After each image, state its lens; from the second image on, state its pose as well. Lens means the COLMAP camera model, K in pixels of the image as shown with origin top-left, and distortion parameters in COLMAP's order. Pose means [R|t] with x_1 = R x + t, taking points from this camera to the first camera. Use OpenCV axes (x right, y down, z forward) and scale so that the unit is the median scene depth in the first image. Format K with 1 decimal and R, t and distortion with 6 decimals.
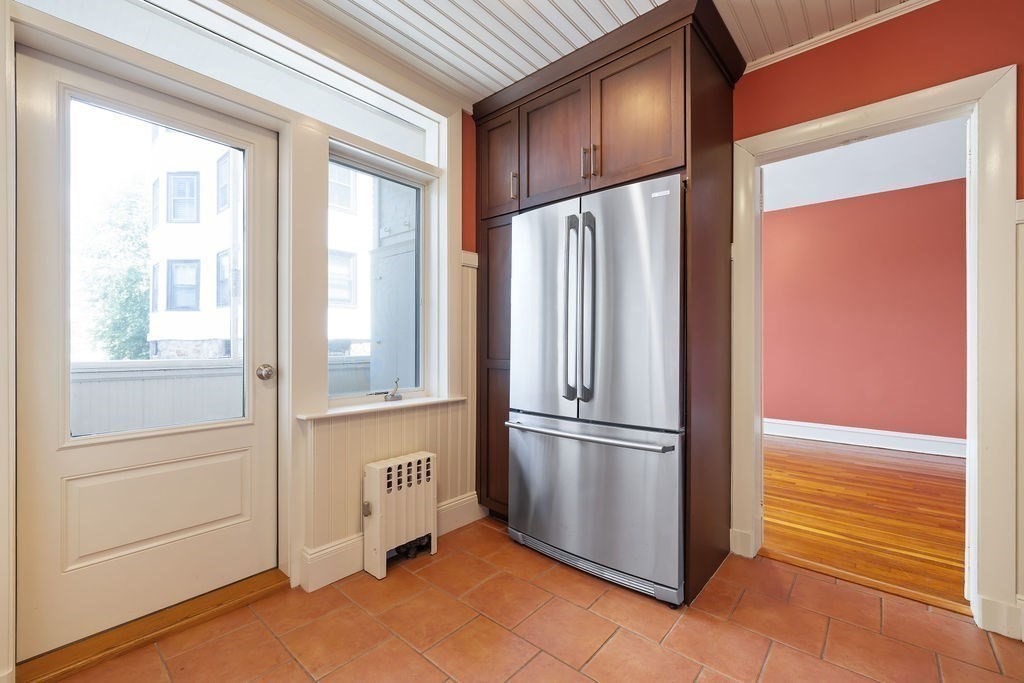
lens RADIAL K [[421.7, 0, 498.2], [0, 421.7, 343.2], [0, 0, 1]] dist [-0.000560, -0.000142]
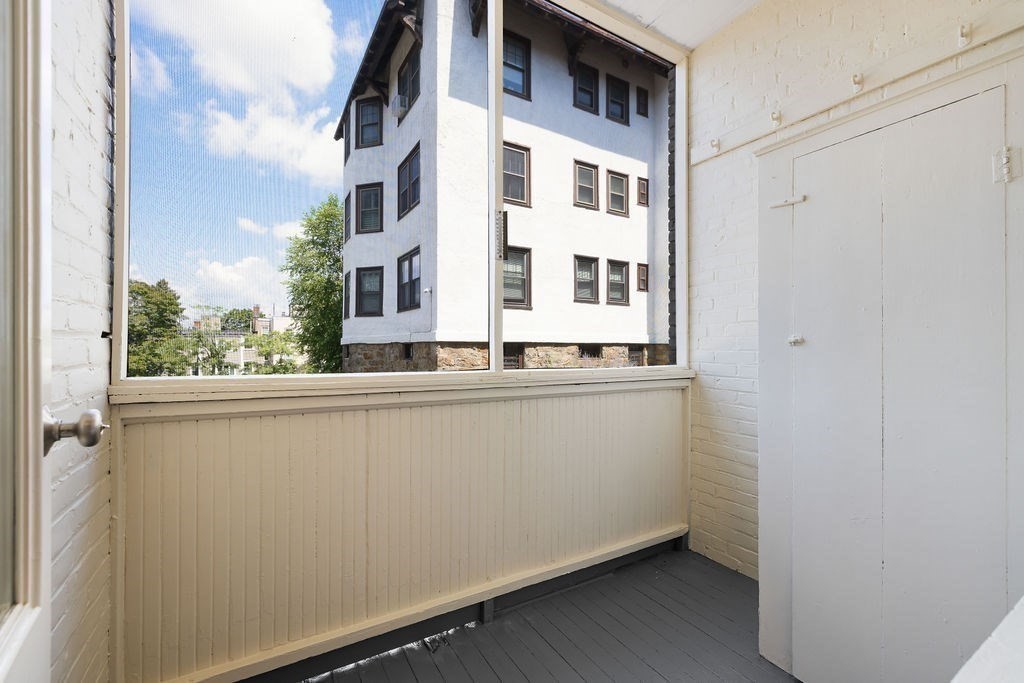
lens RADIAL K [[434.5, 0, 511.7], [0, 434.5, 345.7], [0, 0, 1]] dist [-0.000121, 0.000098]
pose [[0.950950, -0.000673, -0.309343, -0.072499], [-0.000489, 0.999993, -0.003678, 0.000782], [0.309344, 0.003649, 0.950943, 0.077221]]
